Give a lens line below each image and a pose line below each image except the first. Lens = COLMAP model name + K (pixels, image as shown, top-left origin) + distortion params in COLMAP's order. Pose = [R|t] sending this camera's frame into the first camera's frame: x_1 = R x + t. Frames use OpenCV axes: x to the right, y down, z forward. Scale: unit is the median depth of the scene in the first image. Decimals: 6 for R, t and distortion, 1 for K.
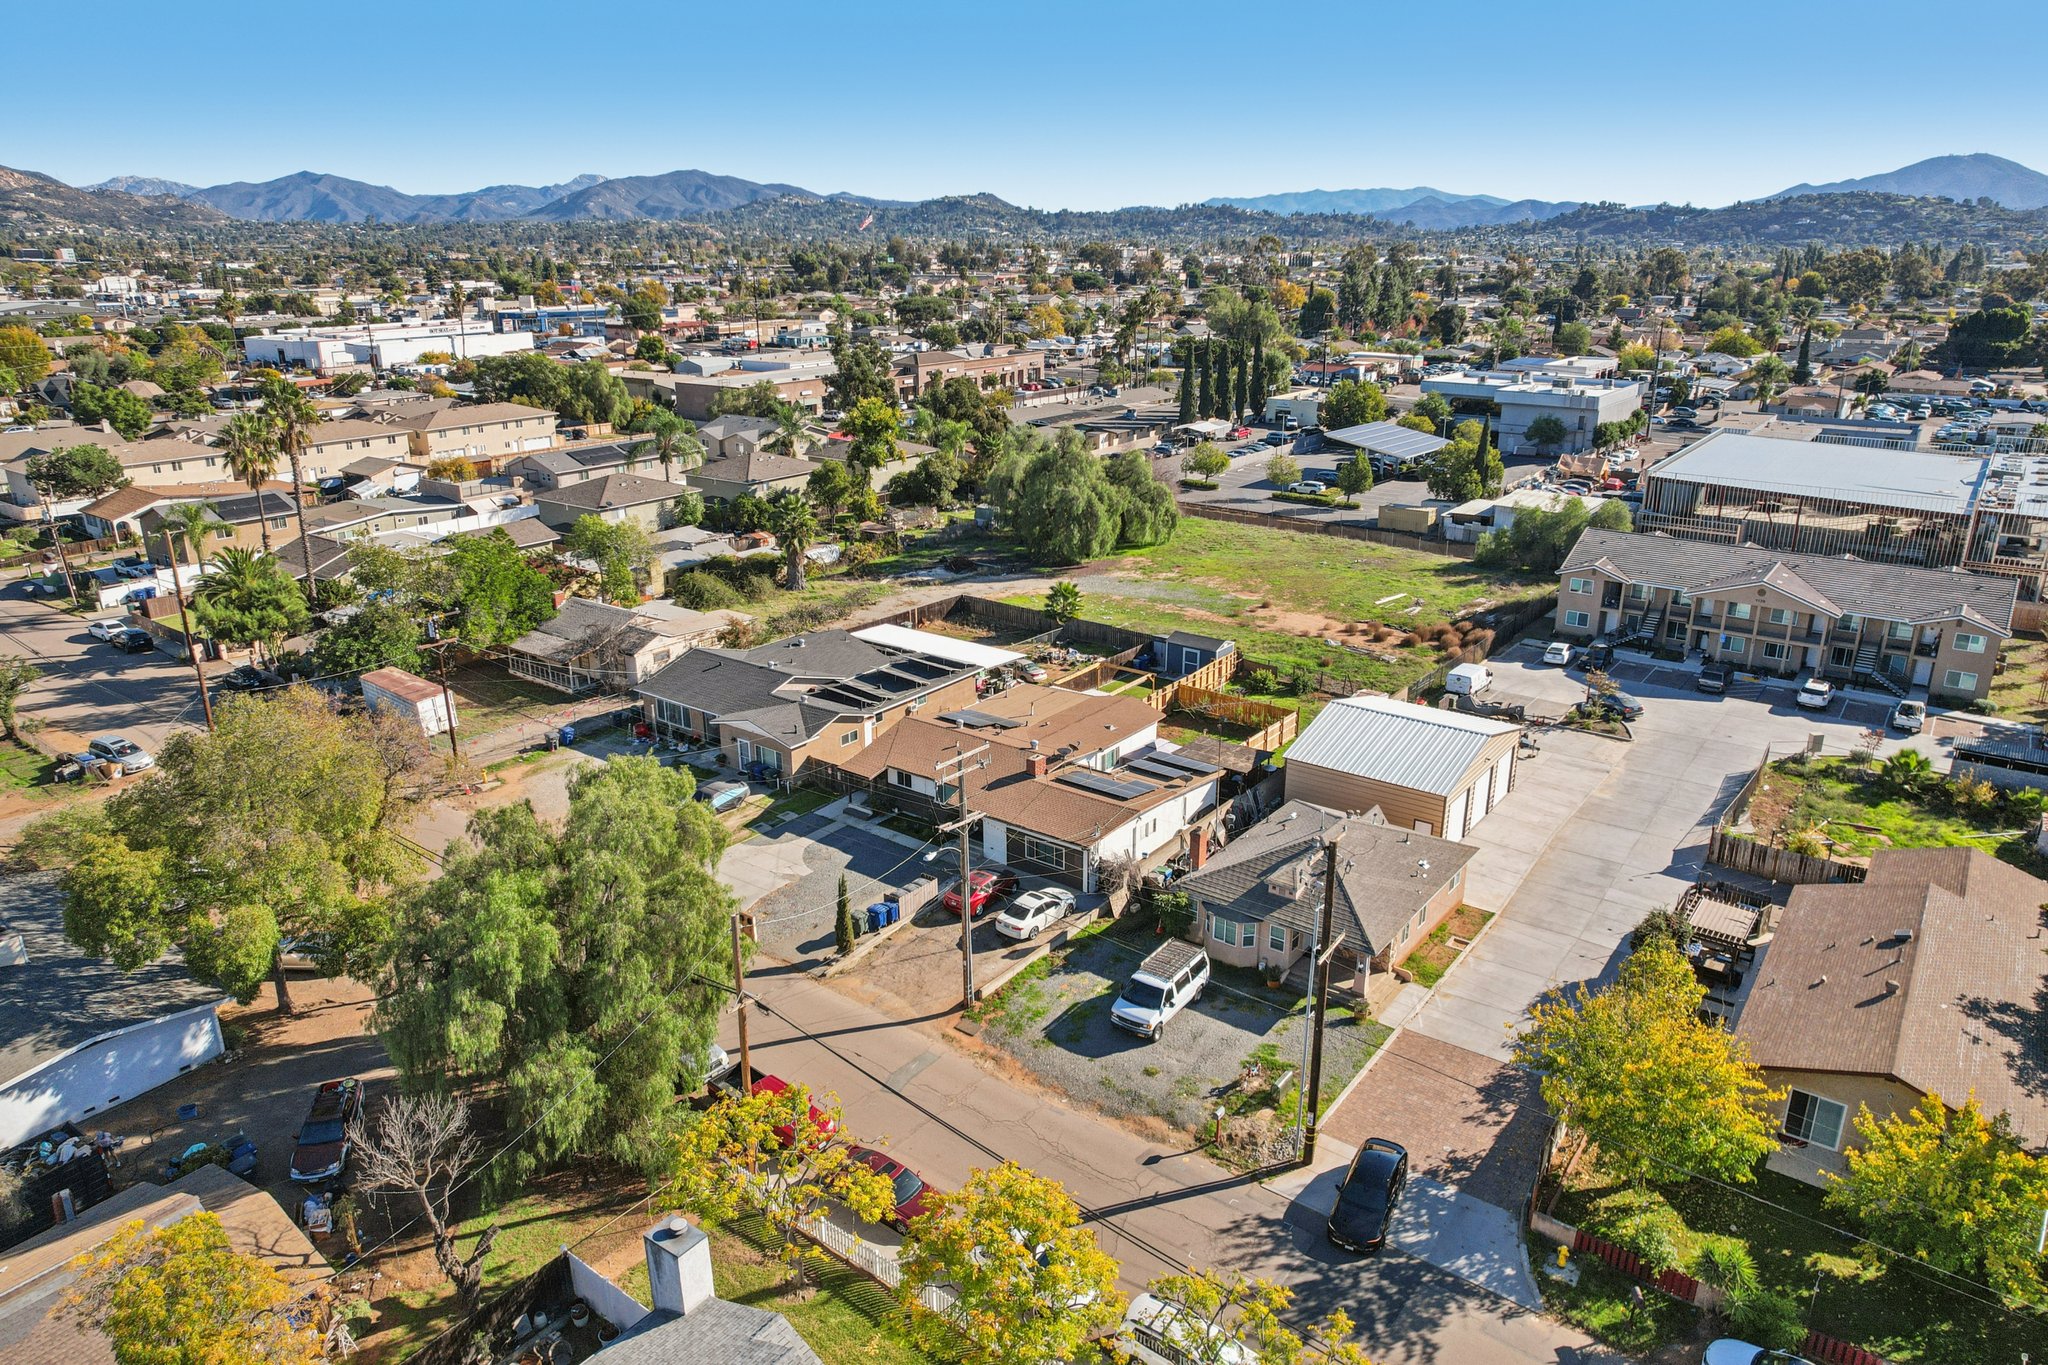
lens RADIAL K [[1328.6, 0, 1024.0], [0, 1328.6, 682.5], [0, 0, 1]] dist [-0.069539, 0.056788]
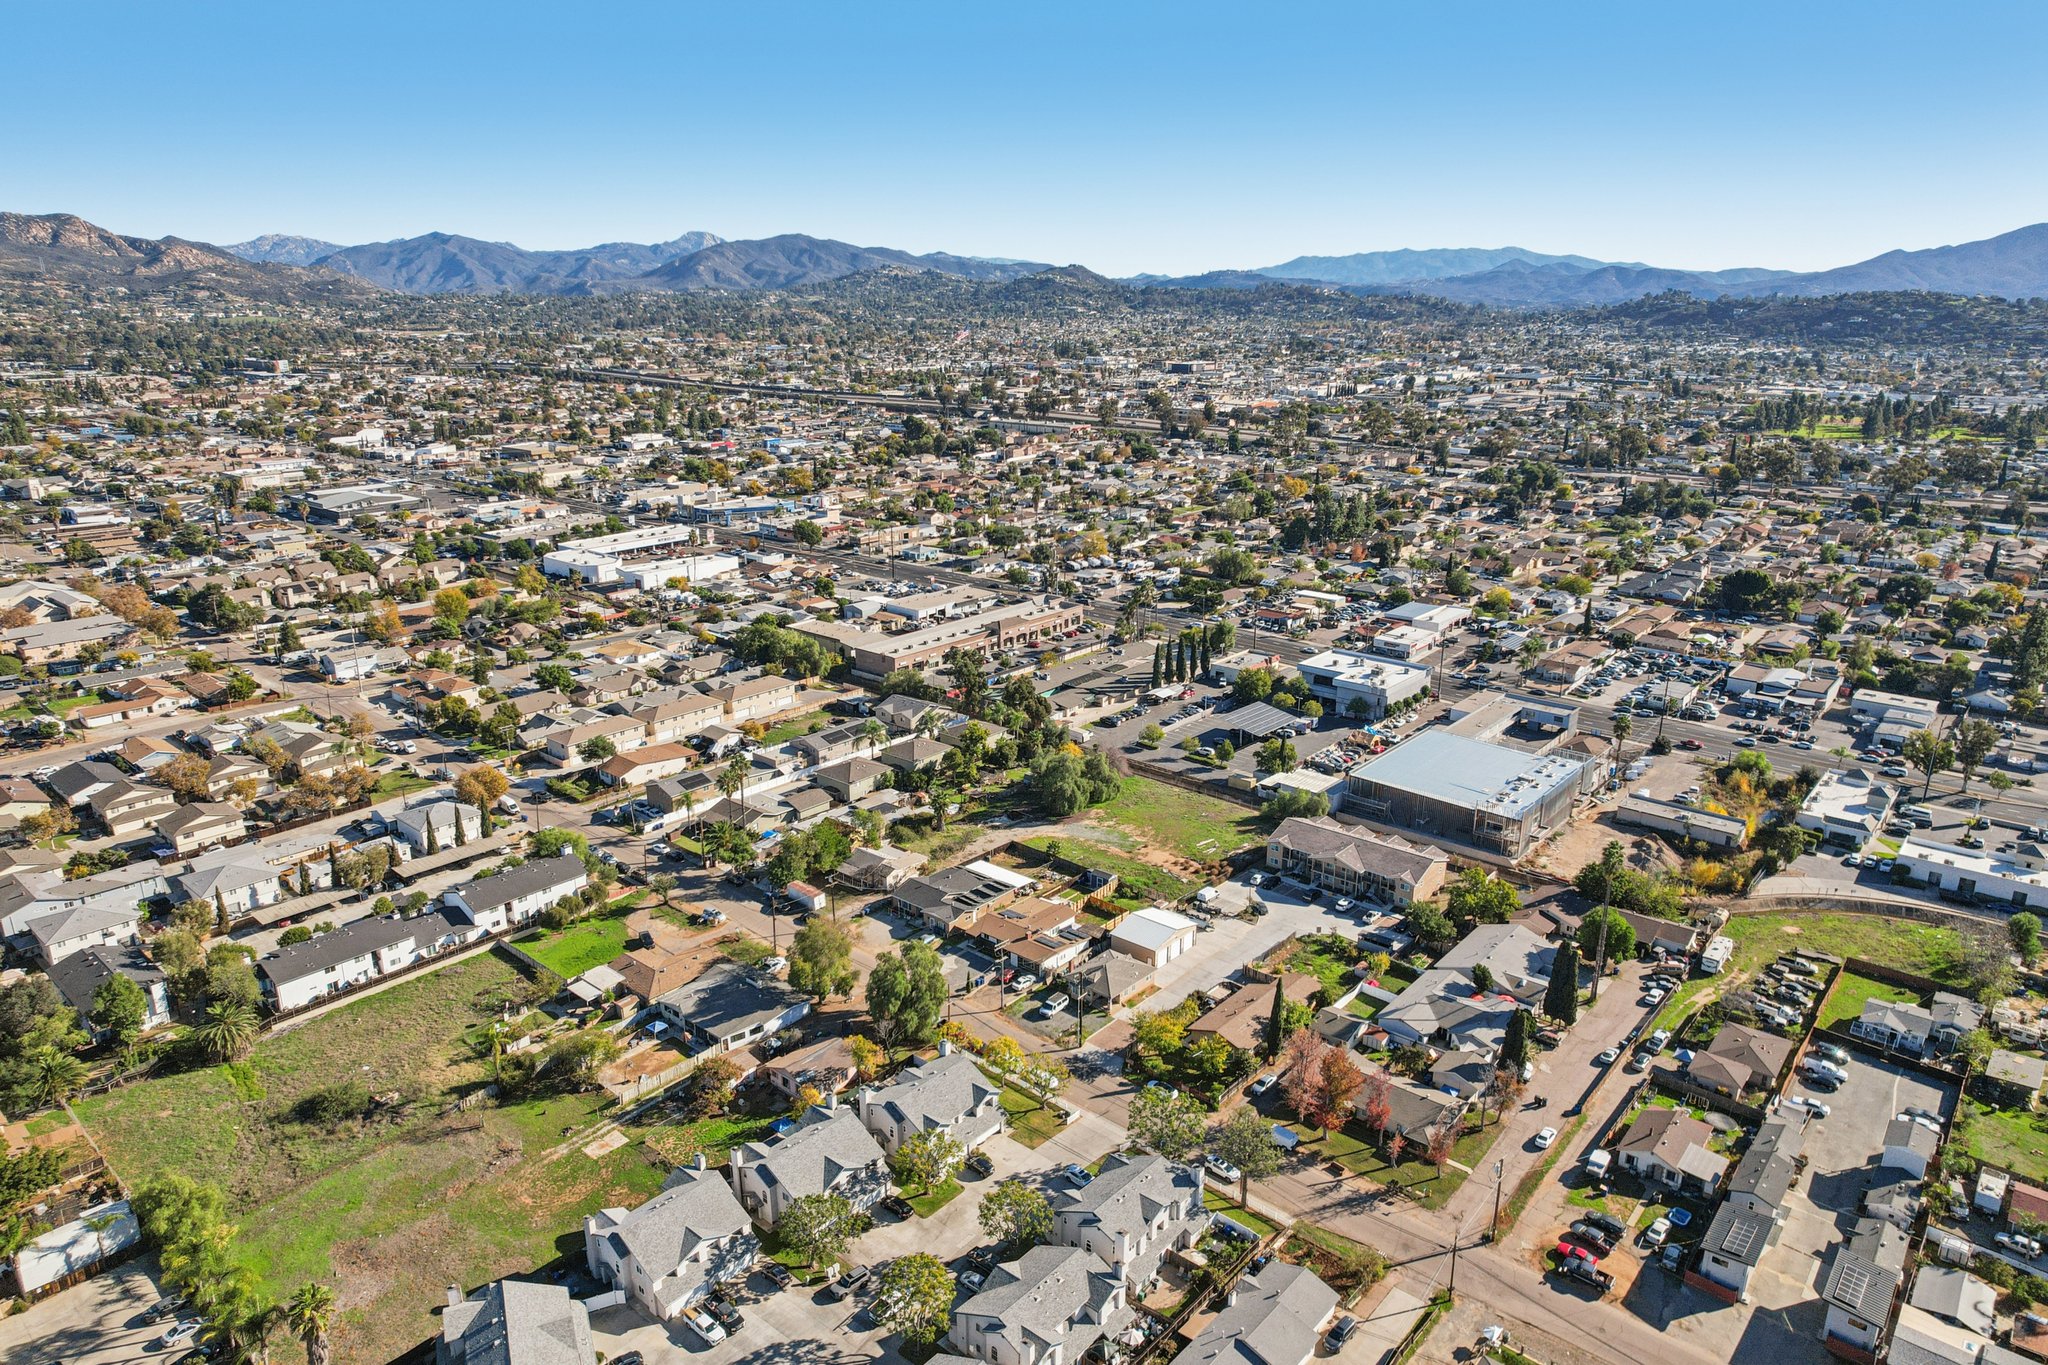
lens RADIAL K [[1322.3, 0, 1029.8], [0, 1322.3, 681.8], [0, 0, 1]] dist [-0.077034, 0.071573]
pose [[0.998053, 0.022963, -0.057996, 0.137493], [-0.024896, 0.999151, -0.032826, -0.332204], [0.057193, 0.034206, 0.997777, -1.634702]]
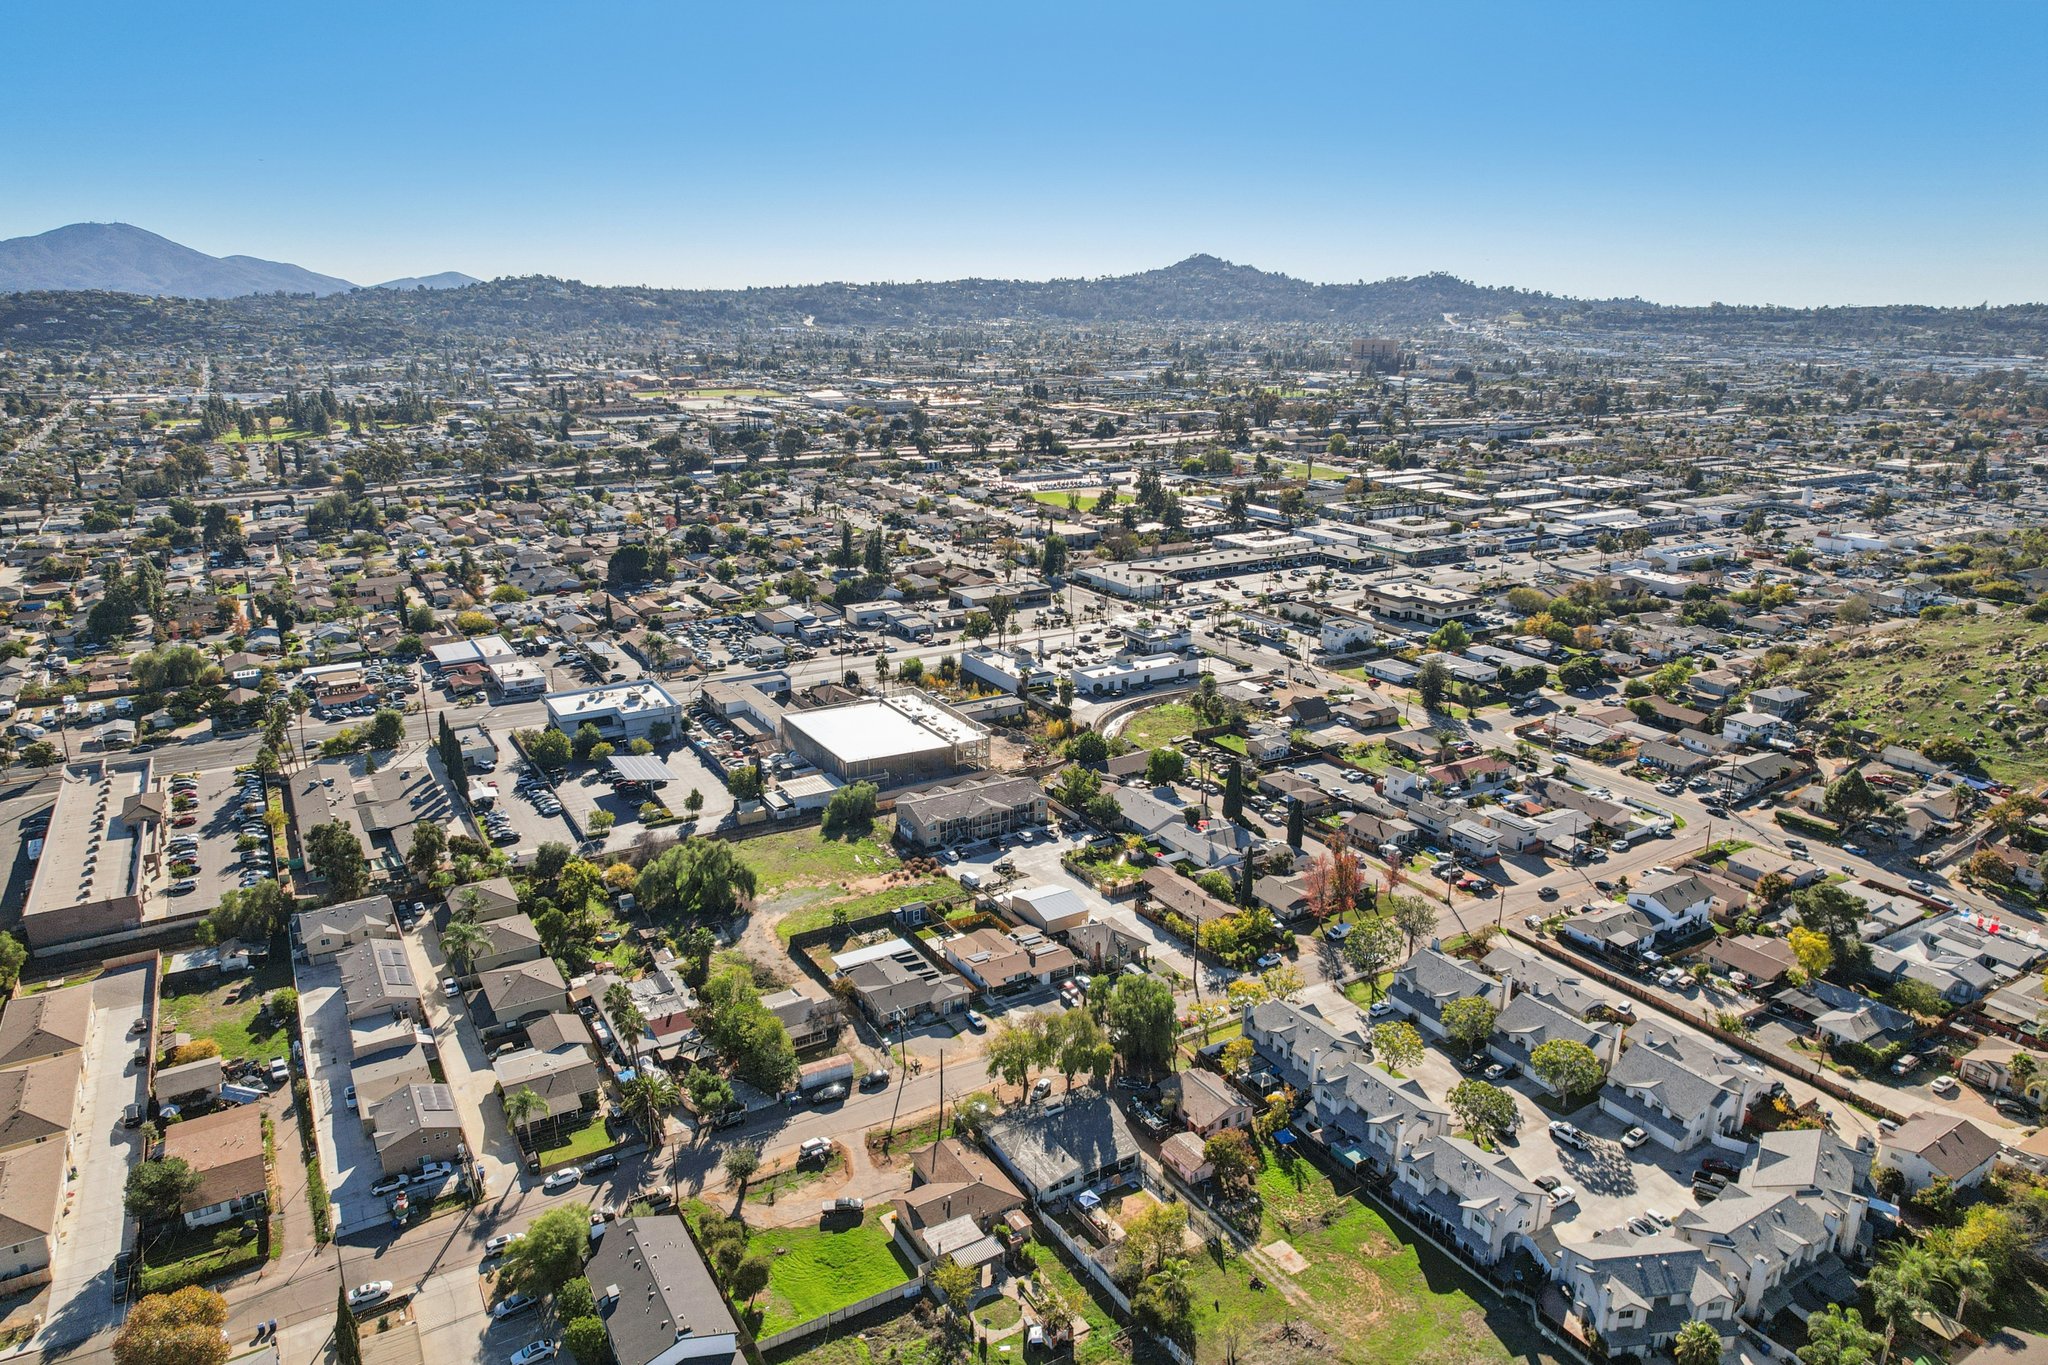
lens RADIAL K [[1331.0, 0, 1038.1], [0, 1331.0, 687.1], [0, 0, 1]] dist [-0.078822, 0.073067]
pose [[0.358157, -0.260692, 0.896529, -2.046881], [0.290613, 0.943656, 0.158297, -0.798494], [-0.887281, 0.203848, 0.413737, -0.357559]]
